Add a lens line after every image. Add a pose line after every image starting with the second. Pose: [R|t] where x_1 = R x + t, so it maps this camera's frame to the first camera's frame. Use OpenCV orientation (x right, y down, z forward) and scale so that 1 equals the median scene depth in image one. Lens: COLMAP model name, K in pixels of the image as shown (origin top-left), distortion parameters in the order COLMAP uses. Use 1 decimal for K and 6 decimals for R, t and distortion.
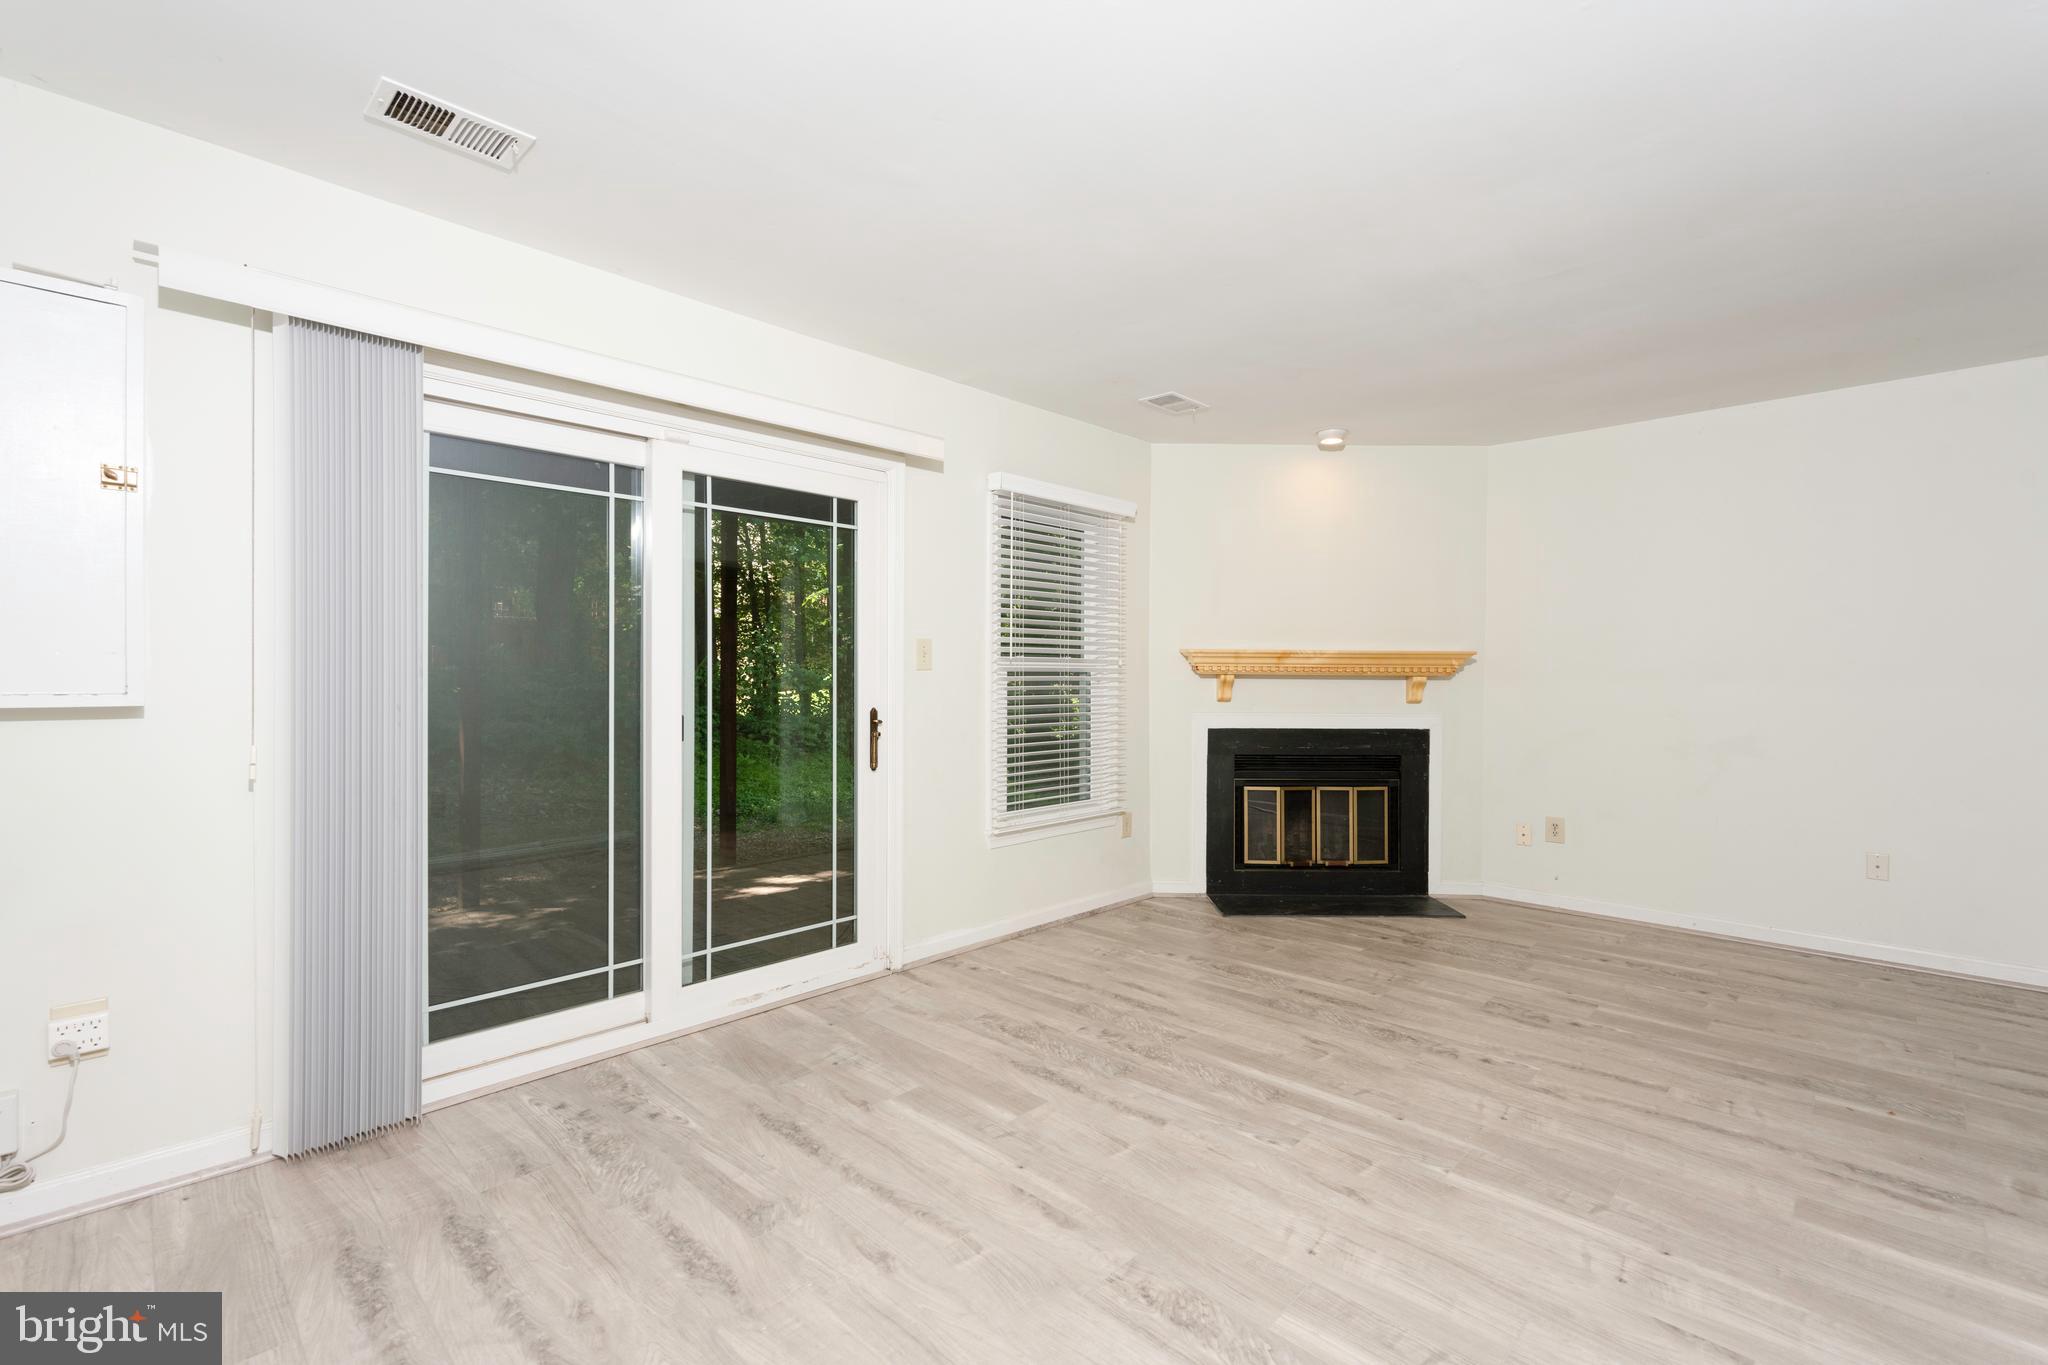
lens RADIAL K [[875.2, 0, 1014.5], [0, 875.2, 686.6], [0, 0, 1]] dist [-0.012297, -0.000229]
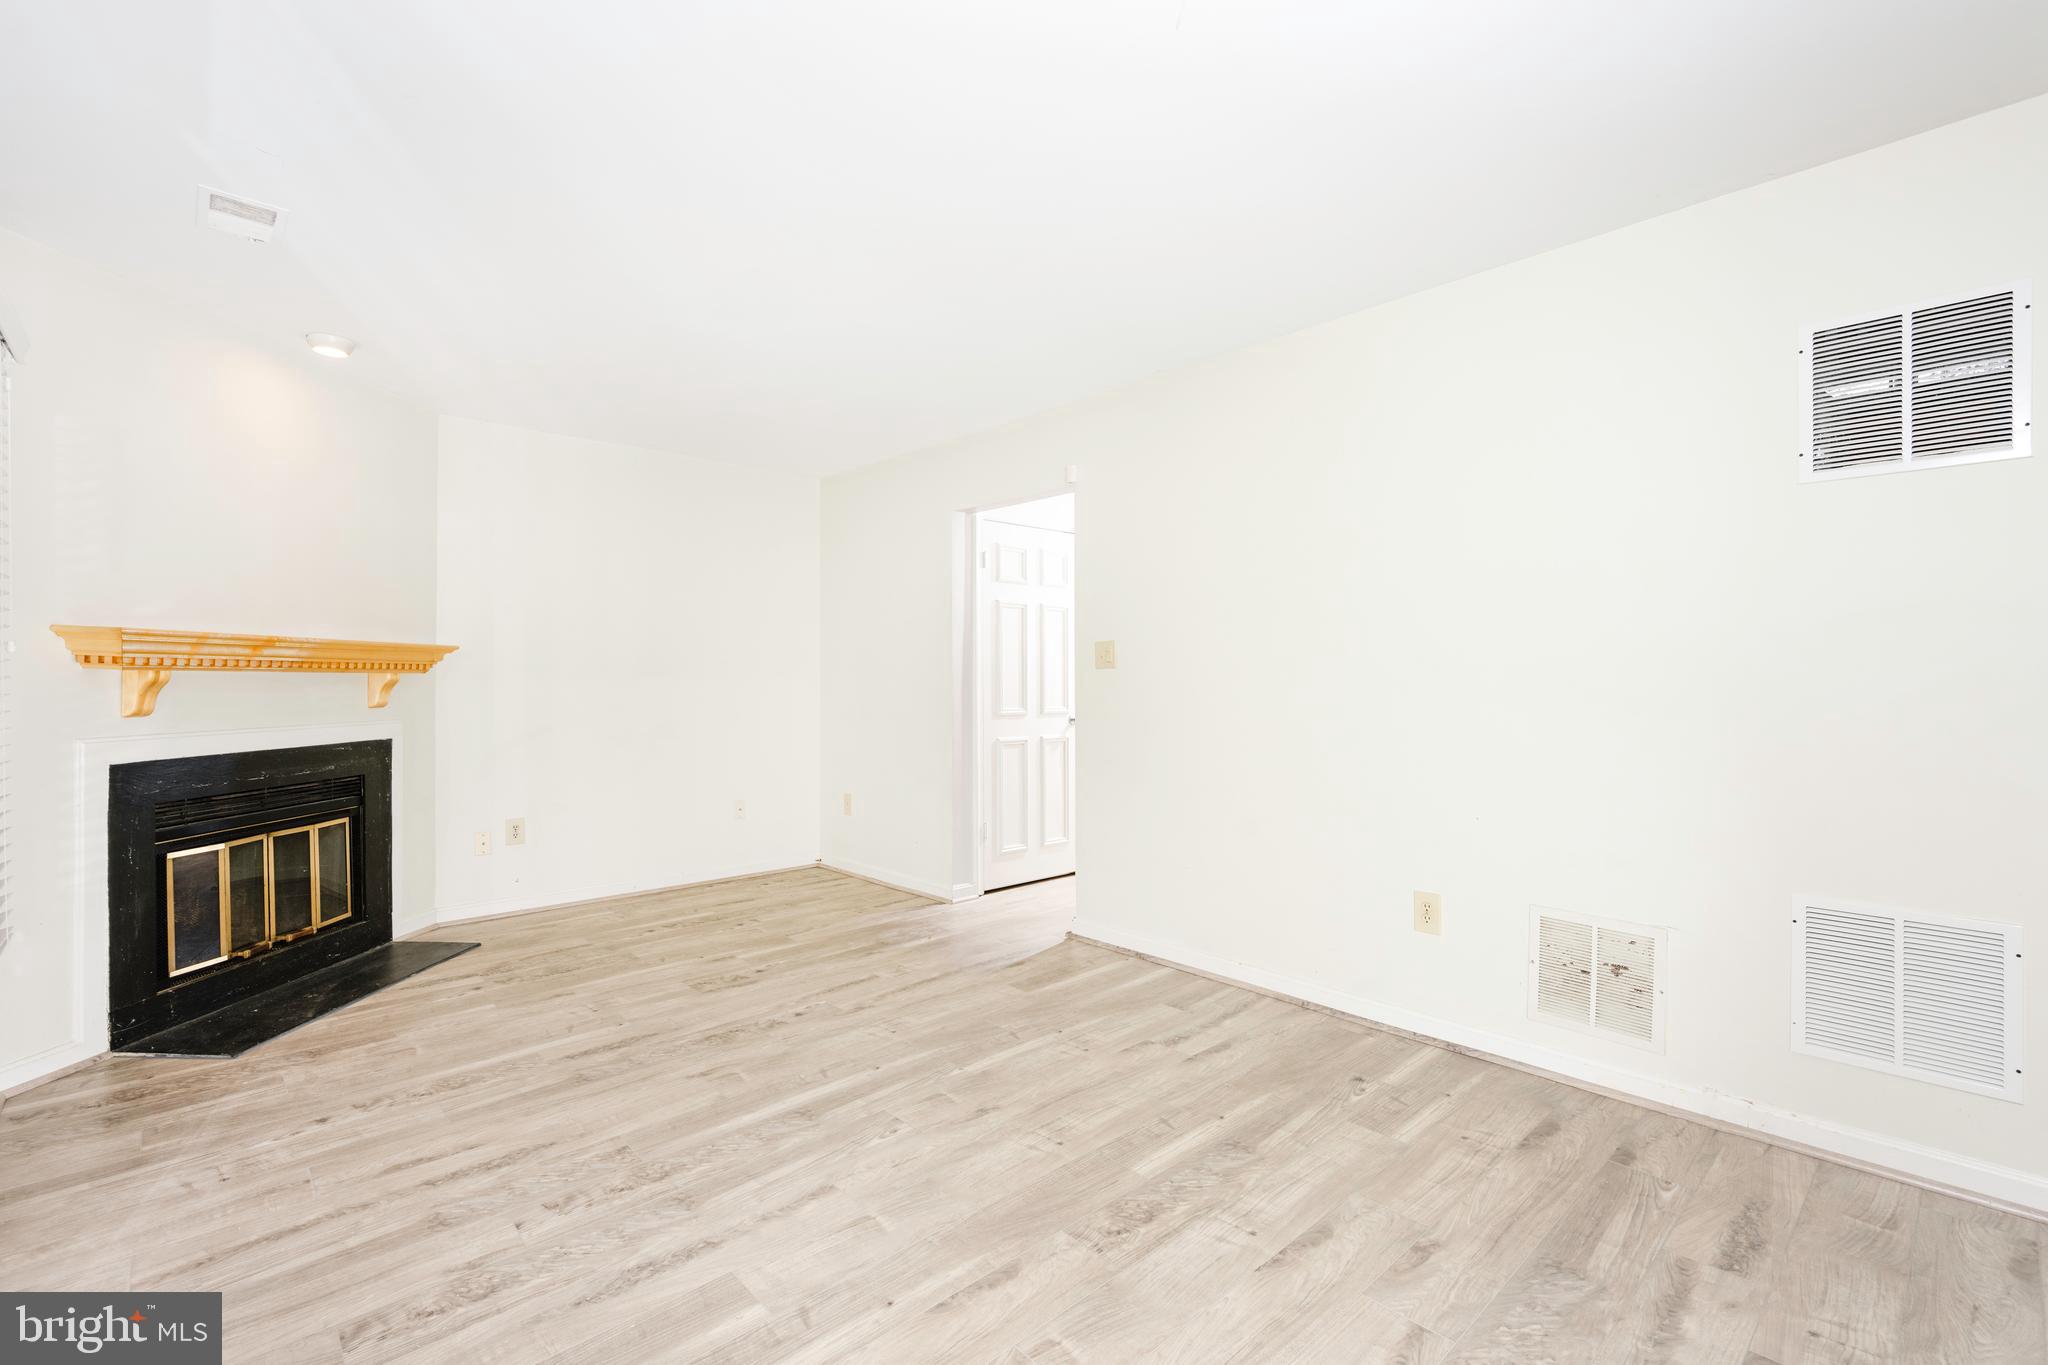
lens RADIAL K [[875.2, 0, 1070.1], [0, 875.2, 679.2], [0, 0, 1]] dist [-0.012297, -0.000229]
pose [[0.040022, -0.009965, 0.999149, -0.476933], [0.015474, 0.999837, 0.009352, -0.006176], [-0.999079, 0.015086, 0.040170, 0.506156]]
